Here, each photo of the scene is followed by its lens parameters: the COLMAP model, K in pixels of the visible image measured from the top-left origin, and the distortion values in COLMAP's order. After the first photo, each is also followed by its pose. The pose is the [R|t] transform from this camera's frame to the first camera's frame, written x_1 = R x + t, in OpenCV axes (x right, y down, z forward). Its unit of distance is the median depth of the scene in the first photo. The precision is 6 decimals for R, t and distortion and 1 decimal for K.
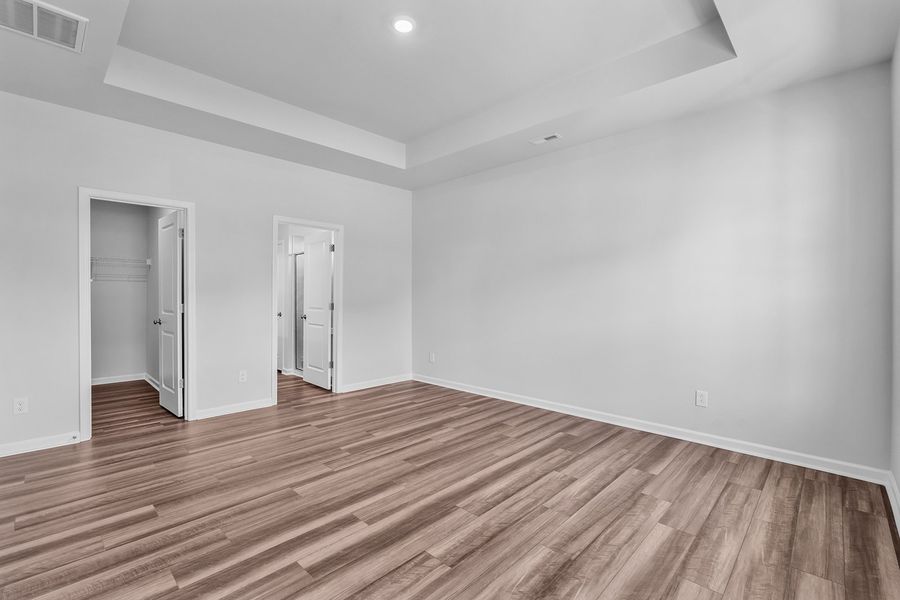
lens RADIAL K [[402.4, 0, 443.8], [0, 402.4, 301.7], [0, 0, 1]] dist [-0.001204, -0.000289]
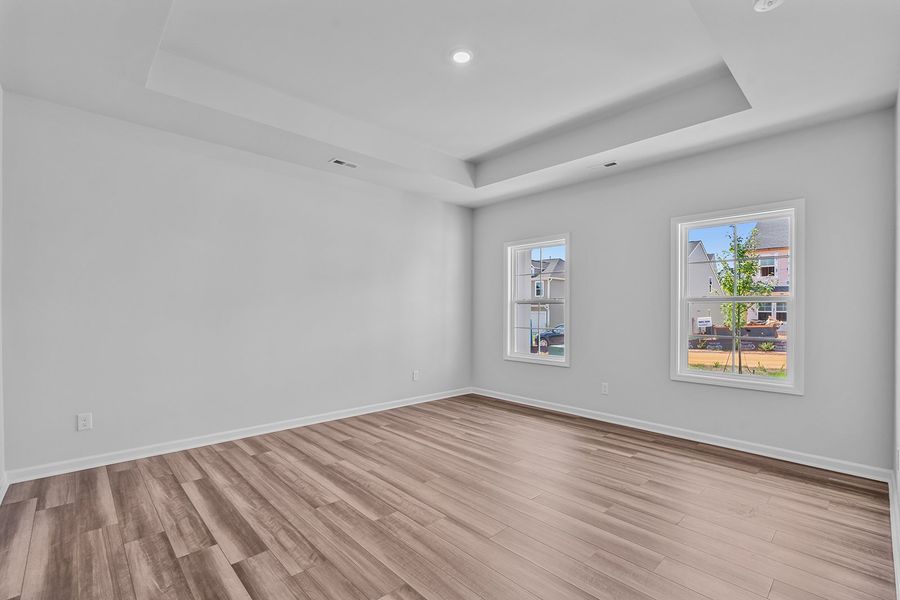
lens RADIAL K [[402.4, 0, 443.8], [0, 402.4, 301.7], [0, 0, 1]] dist [-0.001204, -0.000289]
pose [[0.050499, 0.019122, 0.998541, -0.909078], [0.008027, 0.999777, -0.019551, -0.021764], [-0.998692, 0.009002, 0.050334, 0.755572]]
